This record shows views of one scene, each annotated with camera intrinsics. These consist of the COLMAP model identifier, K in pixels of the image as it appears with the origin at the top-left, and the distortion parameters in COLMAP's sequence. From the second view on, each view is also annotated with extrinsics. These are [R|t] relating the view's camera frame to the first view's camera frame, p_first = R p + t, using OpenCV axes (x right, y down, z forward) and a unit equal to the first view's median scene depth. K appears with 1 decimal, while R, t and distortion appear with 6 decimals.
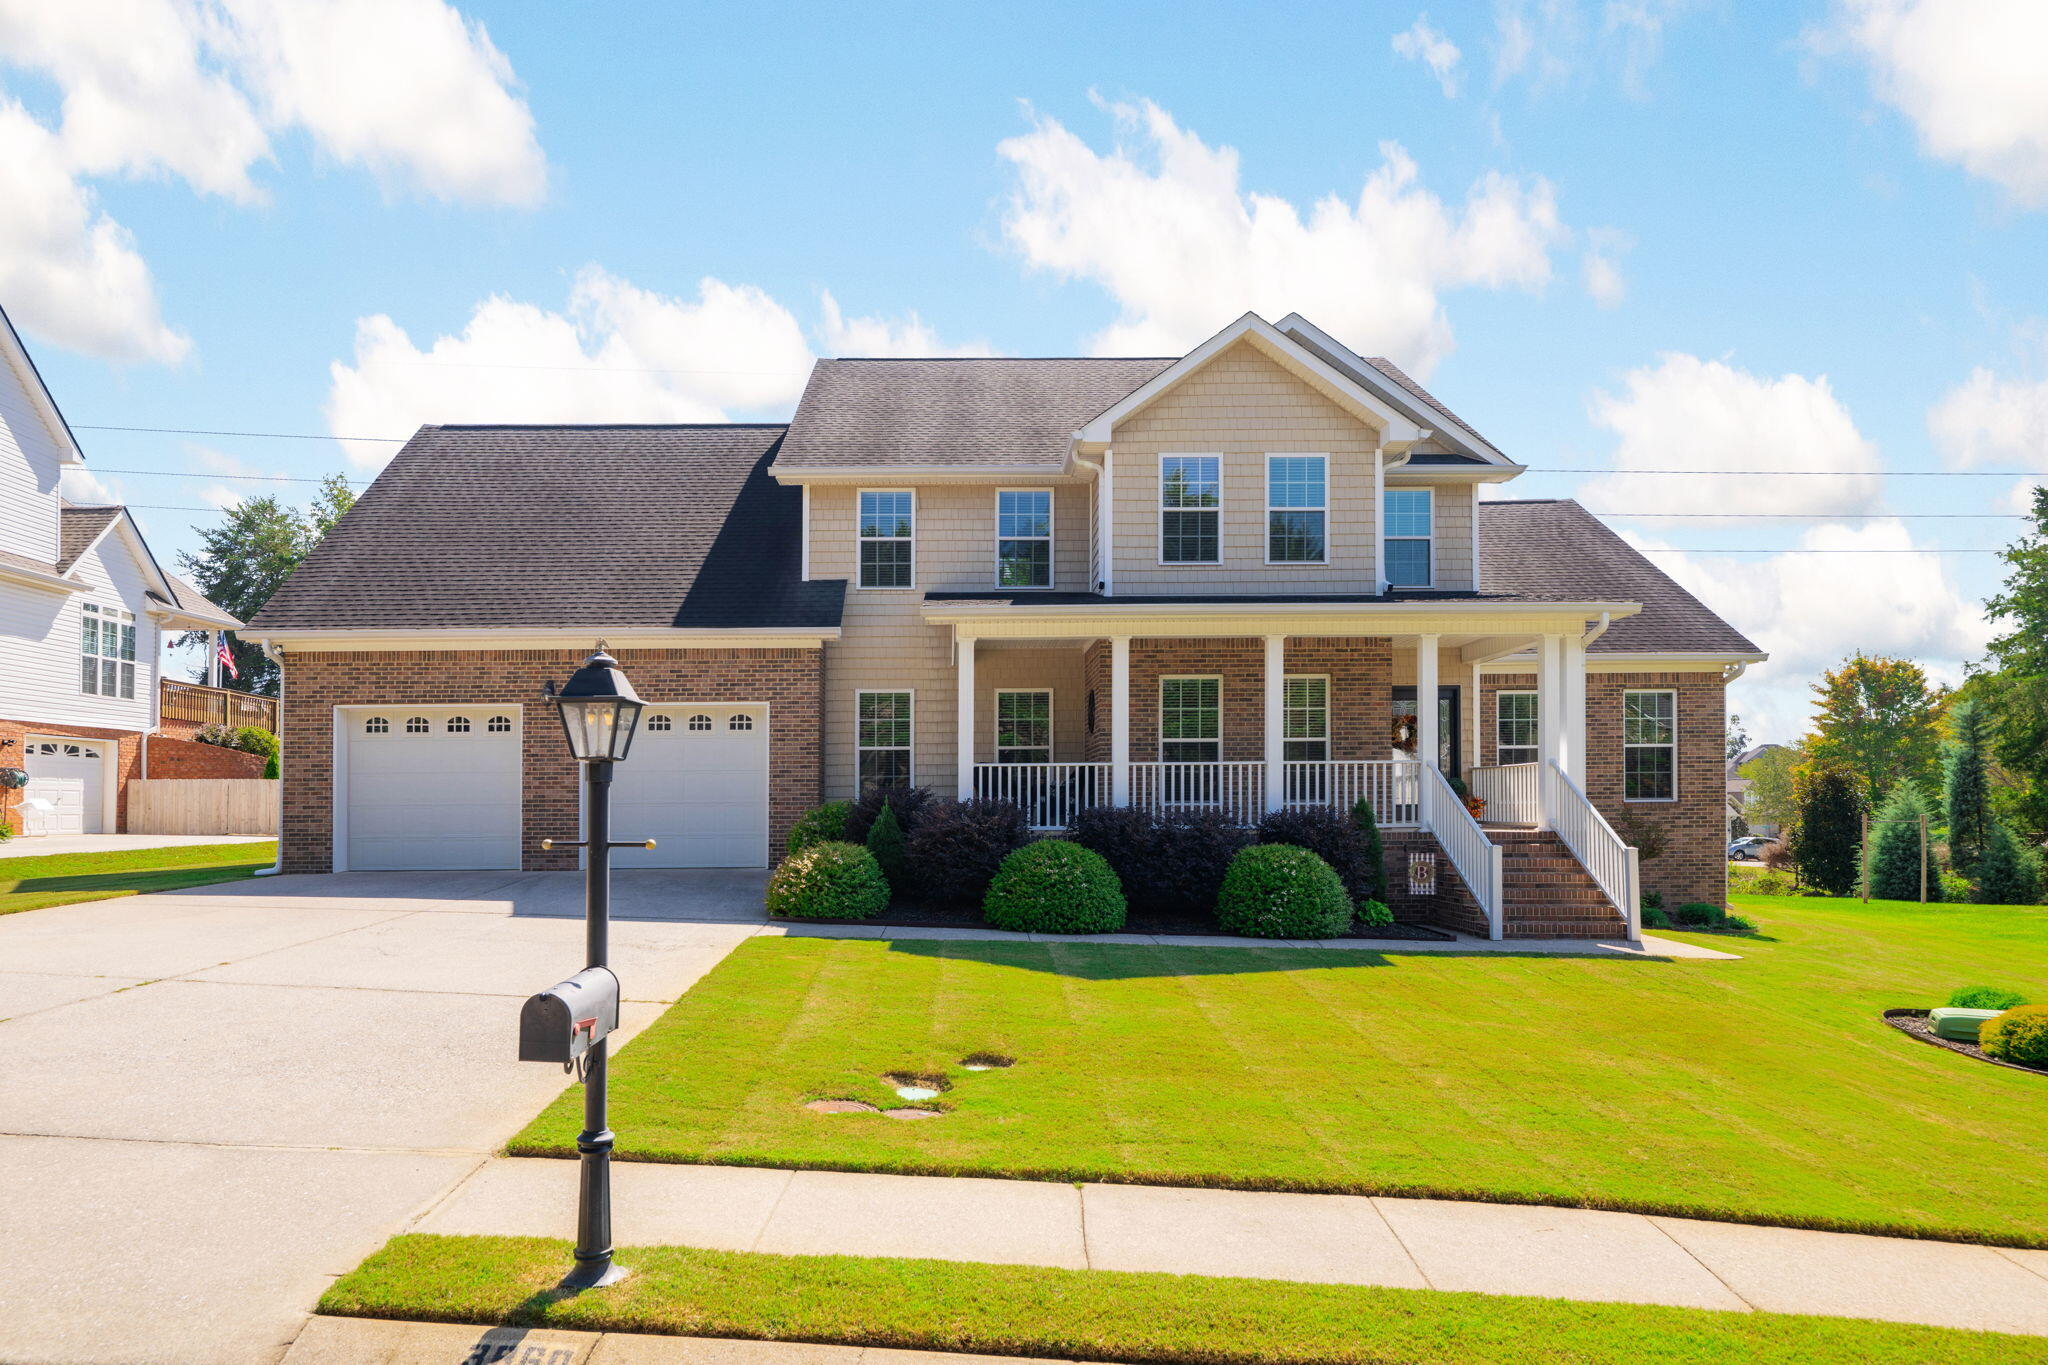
lens RADIAL K [[1200.7, 0, 977.4], [0, 1200.7, 786.2], [0, 0, 1]] dist [0.002769, -0.000863]
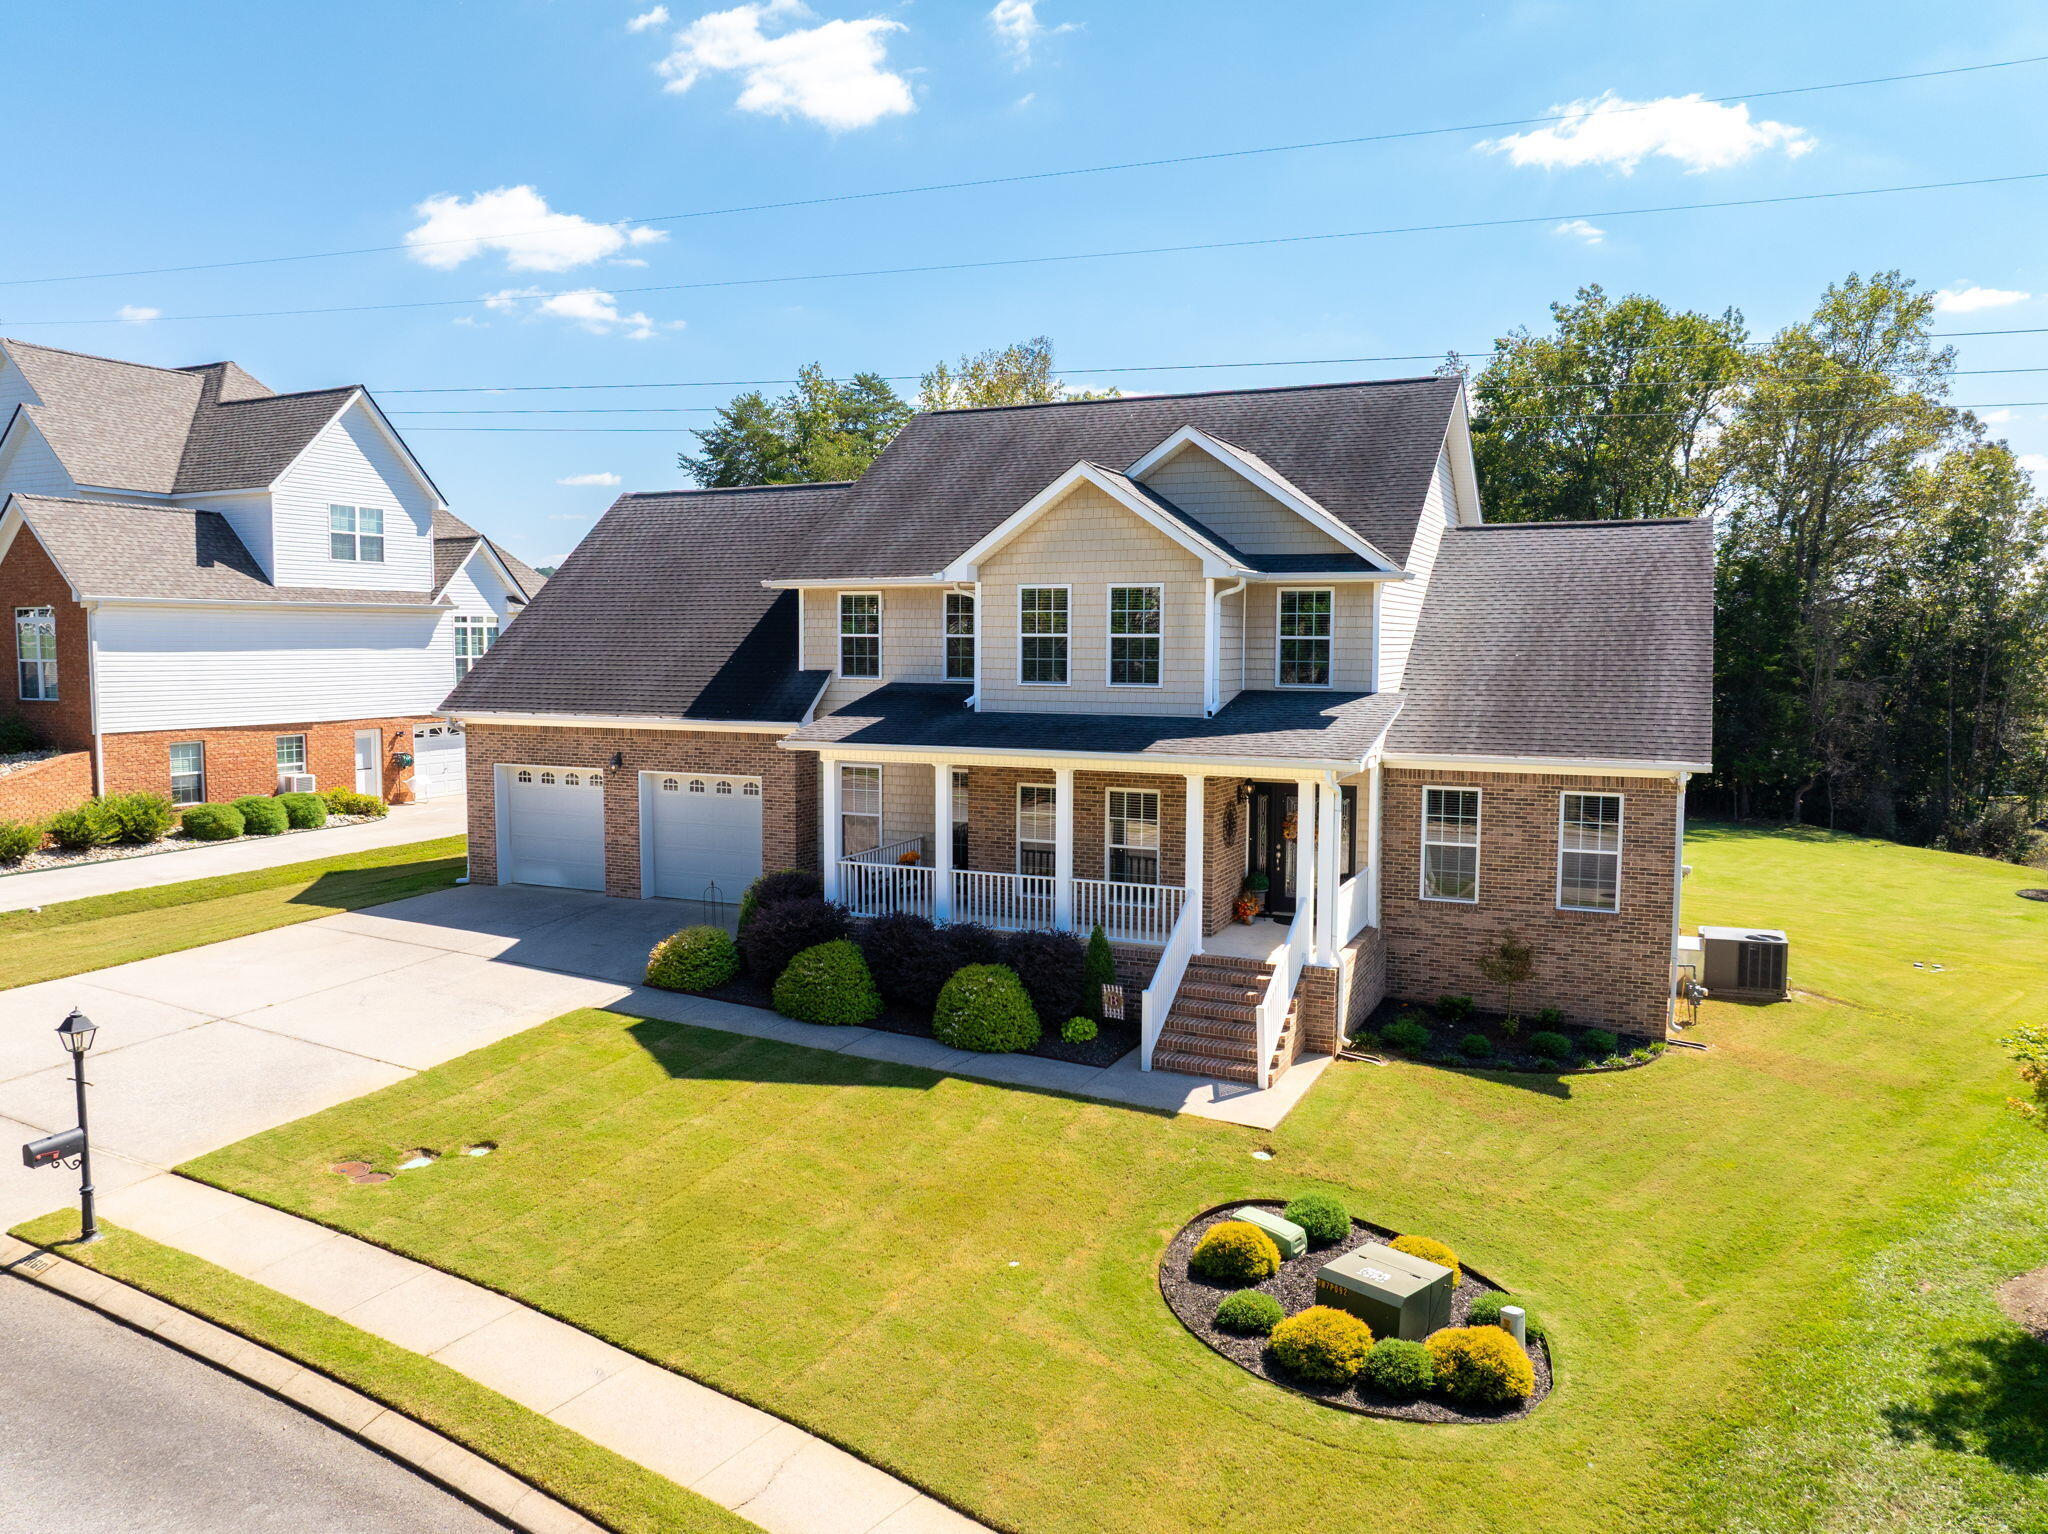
lens RADIAL K [[1452.5, 0, 1024.0], [0, 1452.5, 767.0], [0, 0, 1]] dist [-0.024202, 0.000459]
pose [[0.905523, 0.047678, -0.421610, 0.664040], [-0.003650, 0.994505, 0.104625, -0.226847], [0.424281, -0.093202, 0.900721, -0.205453]]
